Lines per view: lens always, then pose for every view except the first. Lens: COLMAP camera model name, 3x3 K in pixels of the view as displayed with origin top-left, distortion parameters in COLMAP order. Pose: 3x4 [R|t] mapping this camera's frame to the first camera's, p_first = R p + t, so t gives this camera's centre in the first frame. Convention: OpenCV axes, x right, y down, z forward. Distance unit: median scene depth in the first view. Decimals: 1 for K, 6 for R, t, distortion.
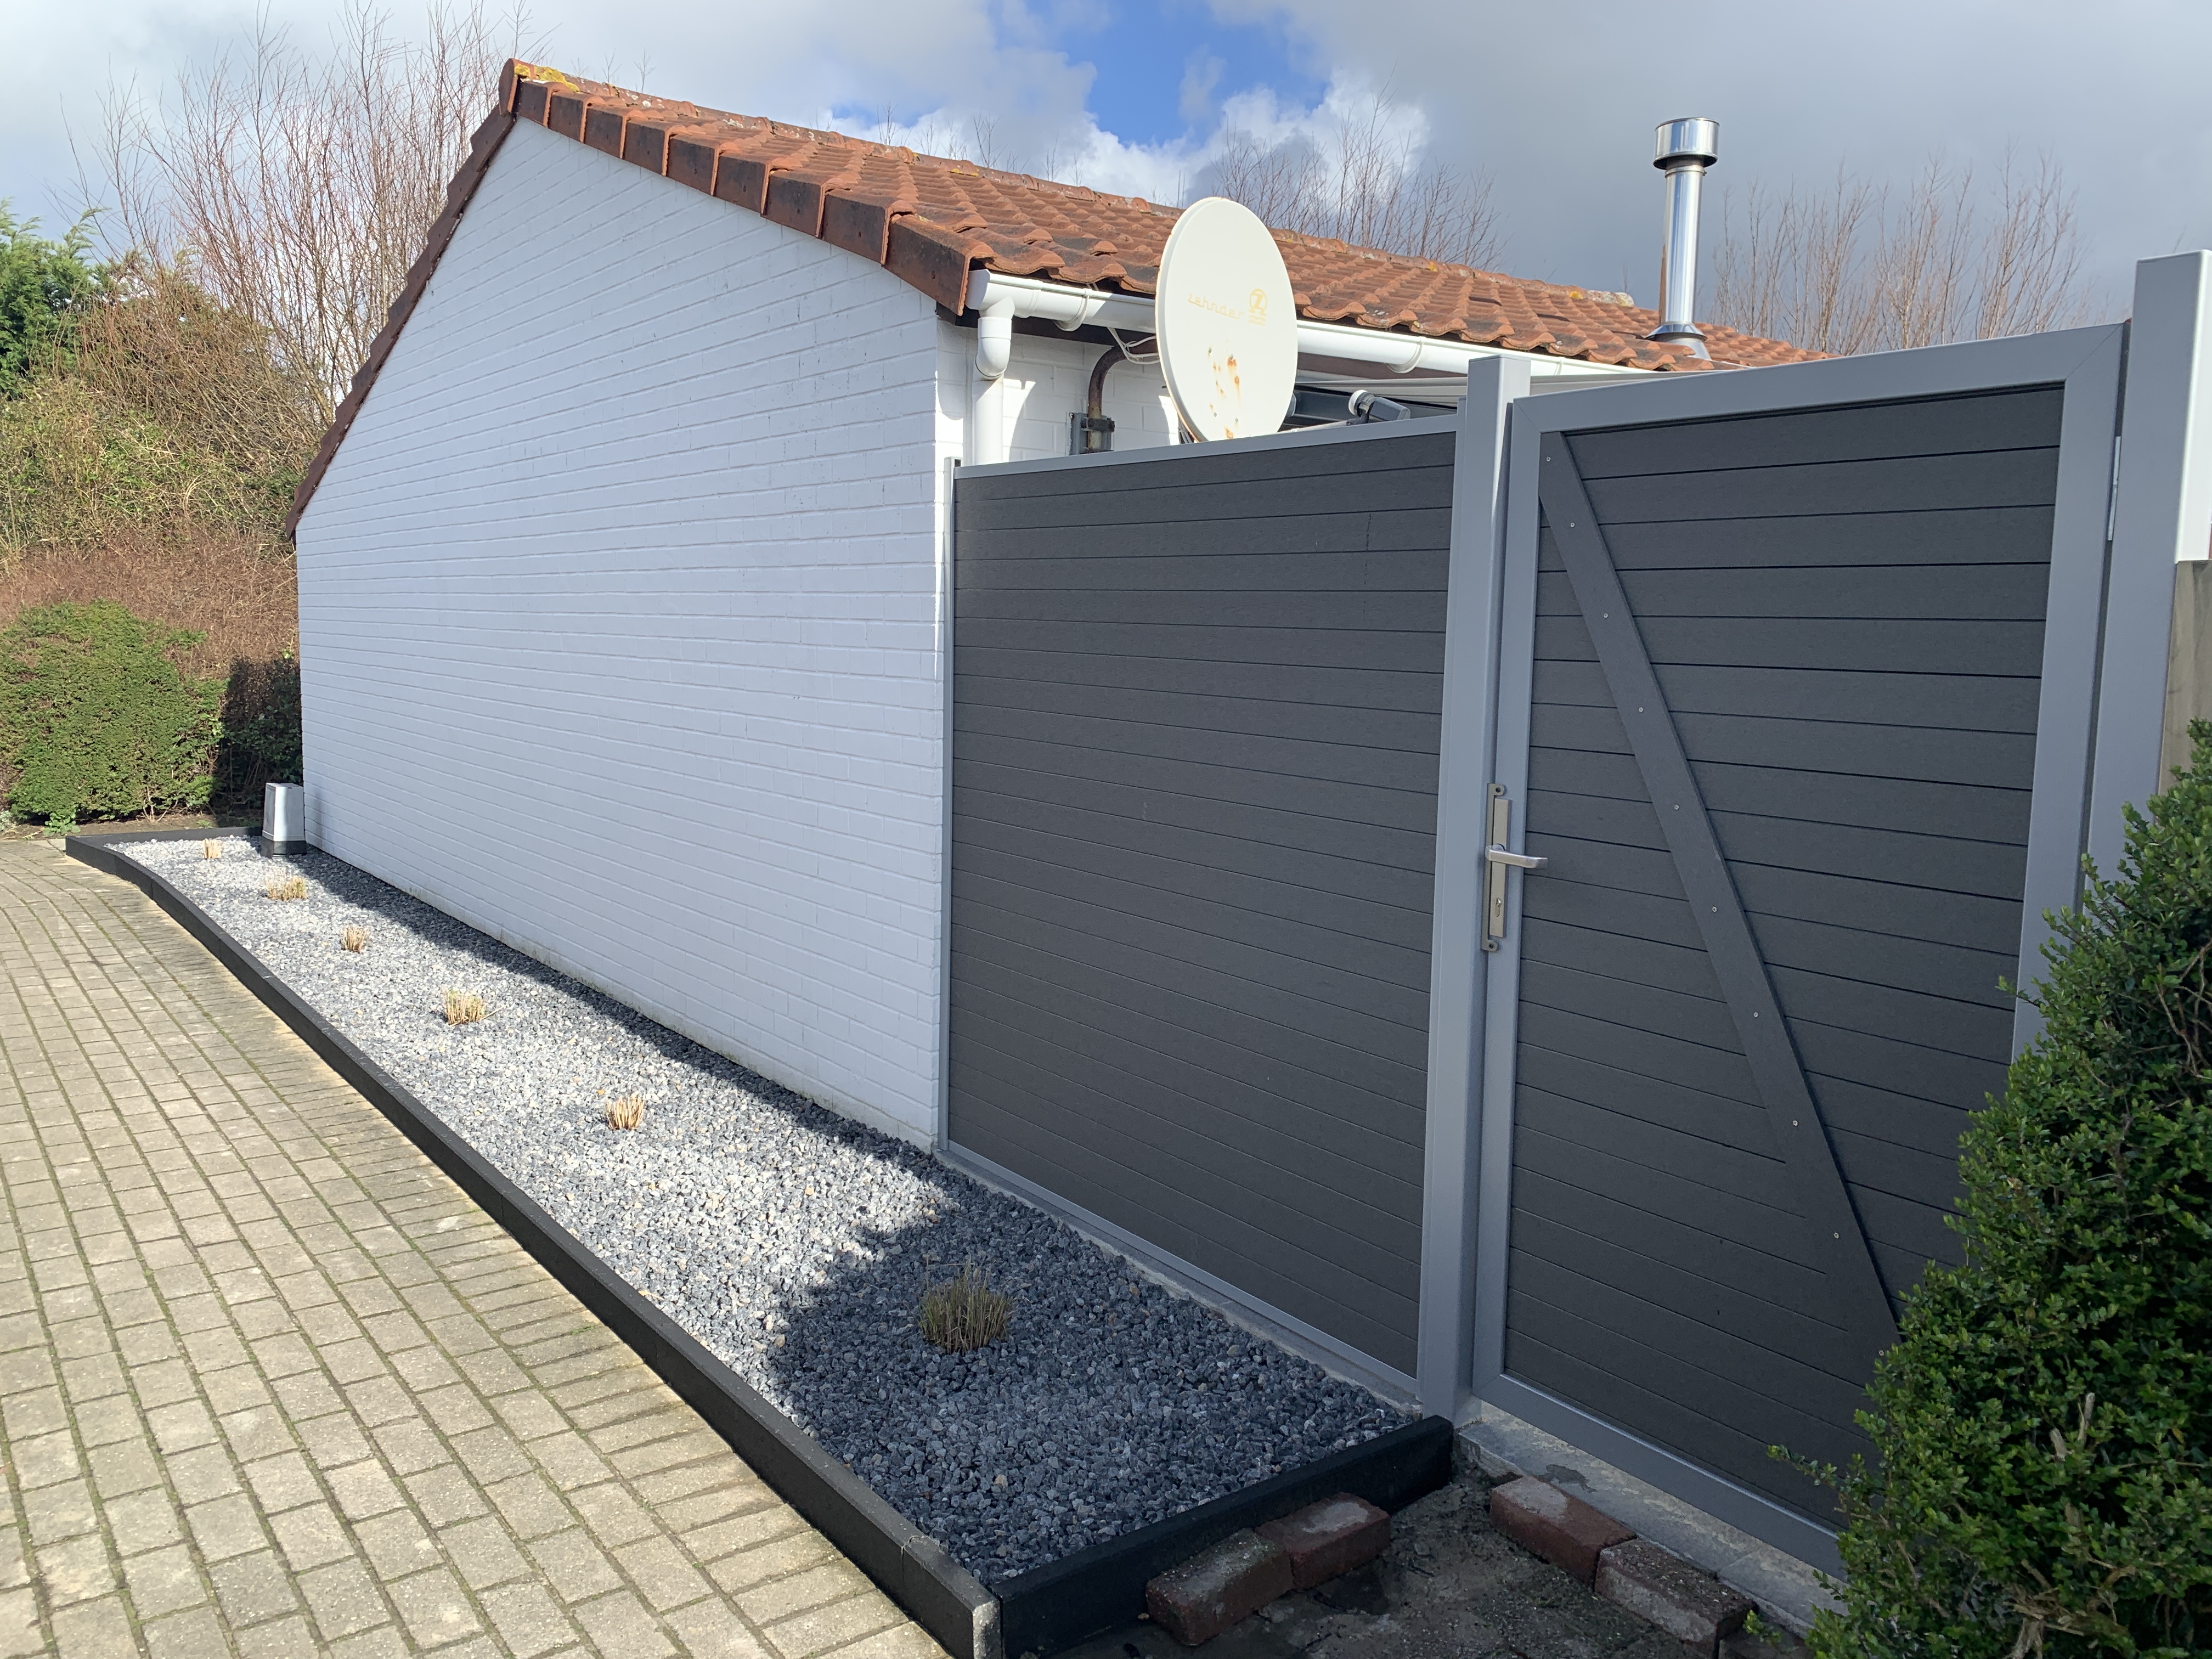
lens RADIAL K [[1693.5, 0, 1144.9], [0, 1693.5, 737.2], [0, 0, 1]] dist [0.037937, -0.047916]
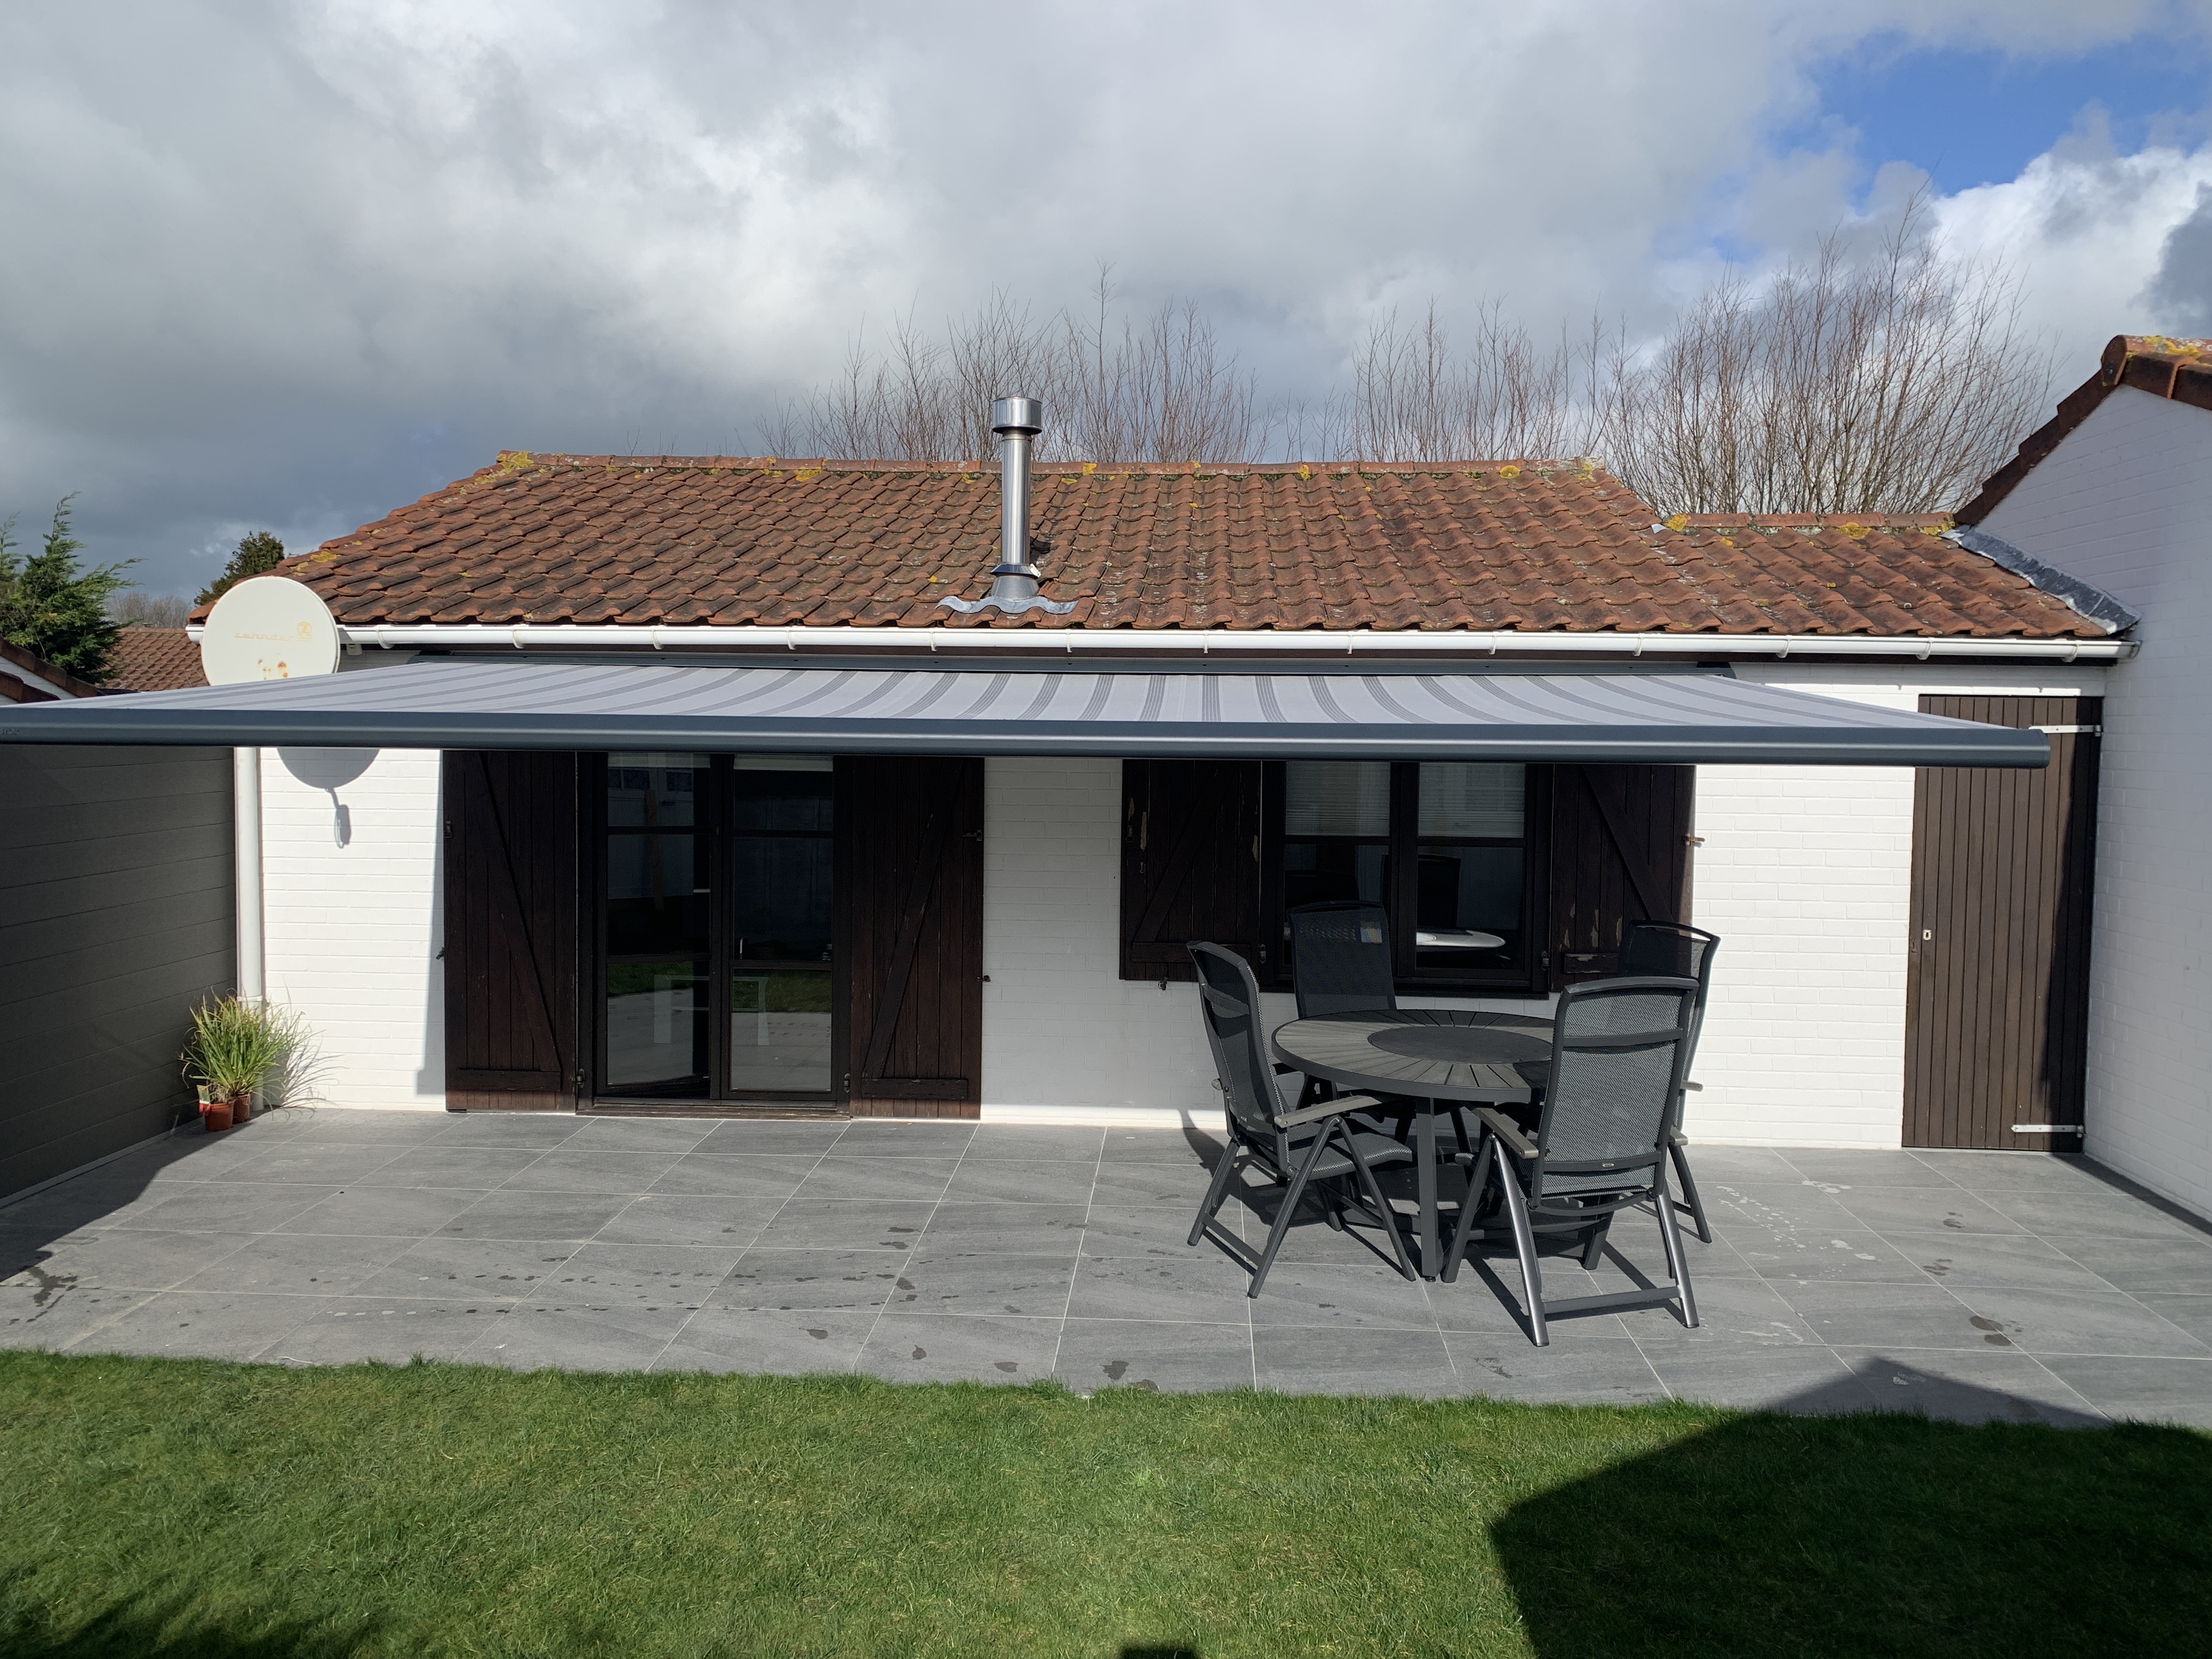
lens RADIAL K [[1693.5, 0, 1097.1], [0, 1693.5, 754.7], [0, 0, 1]] dist [0.037937, -0.047916]
pose [[0.758905, 0.006571, -0.651168, 1.152429], [-0.046576, 0.997936, -0.044212, -0.057176], [0.649534, 0.063882, 0.757644, 0.140152]]
